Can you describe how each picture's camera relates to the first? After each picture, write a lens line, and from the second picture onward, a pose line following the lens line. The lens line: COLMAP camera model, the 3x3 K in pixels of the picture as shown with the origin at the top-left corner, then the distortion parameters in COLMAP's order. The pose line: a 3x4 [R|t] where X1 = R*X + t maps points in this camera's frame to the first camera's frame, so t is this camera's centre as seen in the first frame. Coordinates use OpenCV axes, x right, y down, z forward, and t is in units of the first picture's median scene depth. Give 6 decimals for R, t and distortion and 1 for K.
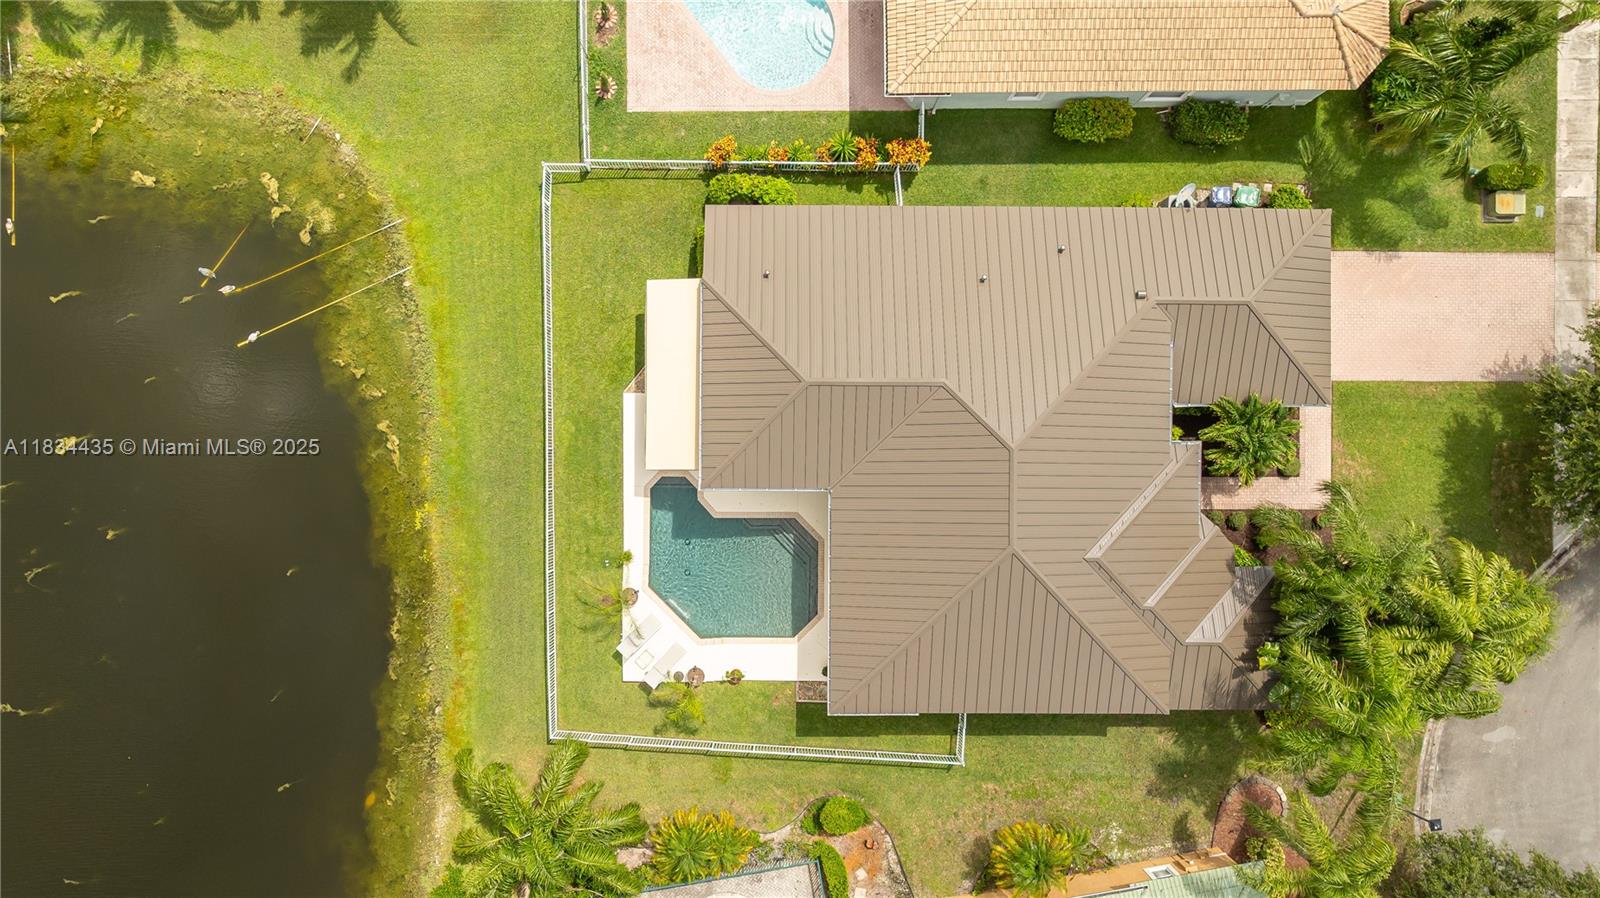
lens RADIAL K [[1124.7, 0, 754.6], [0, 1124.7, 457.0], [0, 0, 1]] dist [-0.036181, 0.031177]
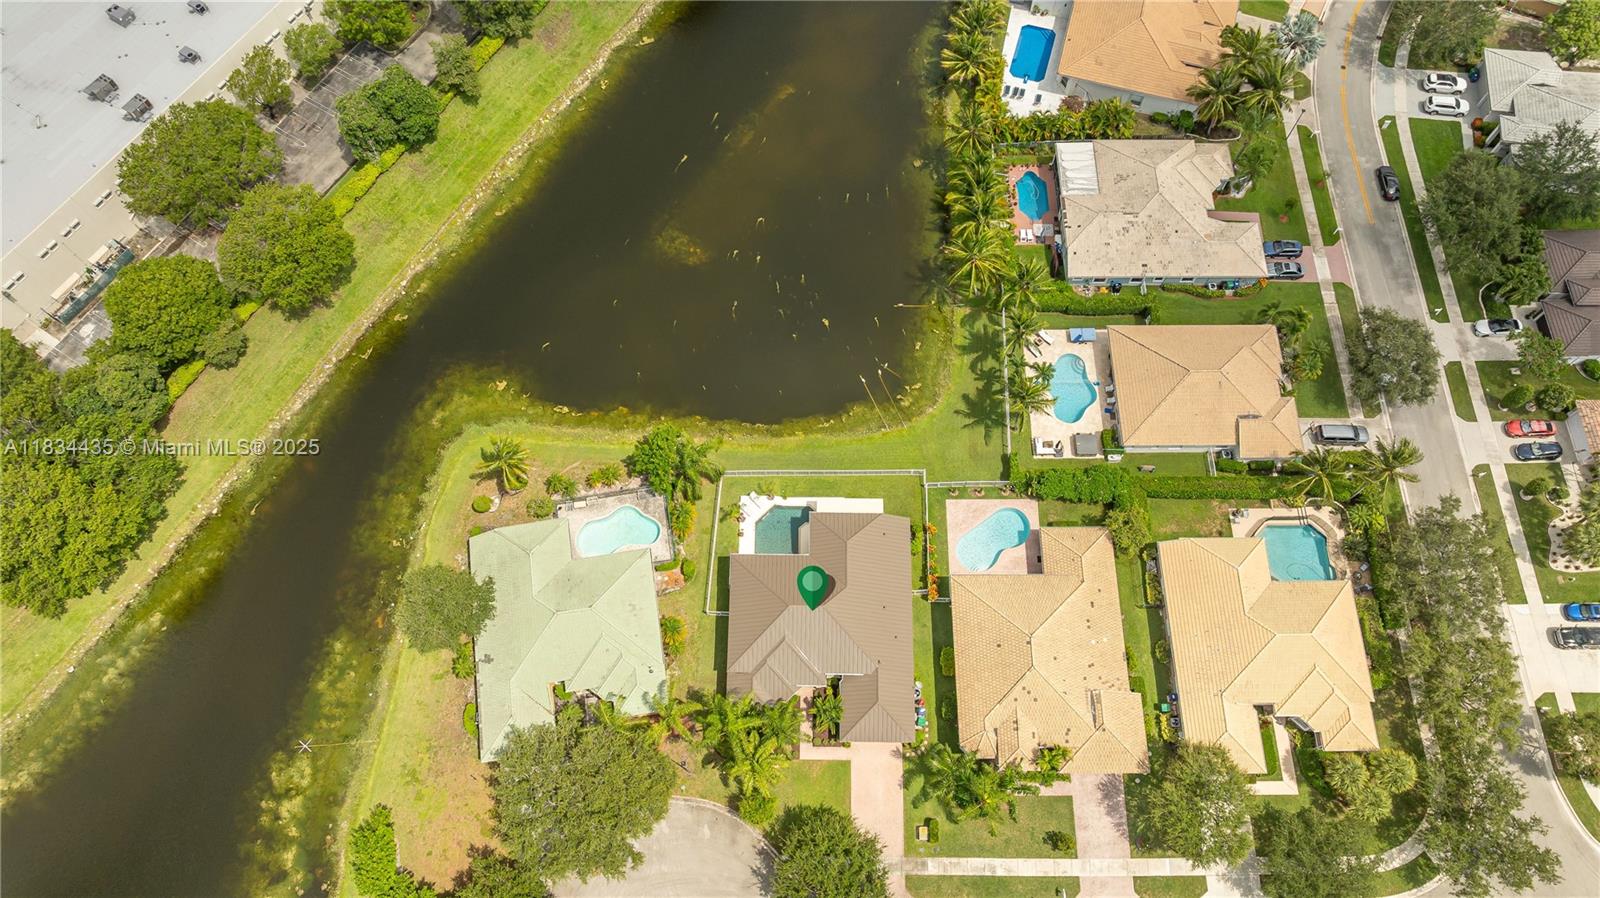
lens RADIAL K [[1124.7, 0, 794.3], [0, 1124.7, 445.2], [0, 0, 1]] dist [-0.036181, 0.031177]
pose [[-0.010899, 0.914077, -0.405395, 0.891863], [-0.999831, -0.003963, 0.017944, 0.016274], [0.014796, 0.405522, 0.913966, -1.597554]]
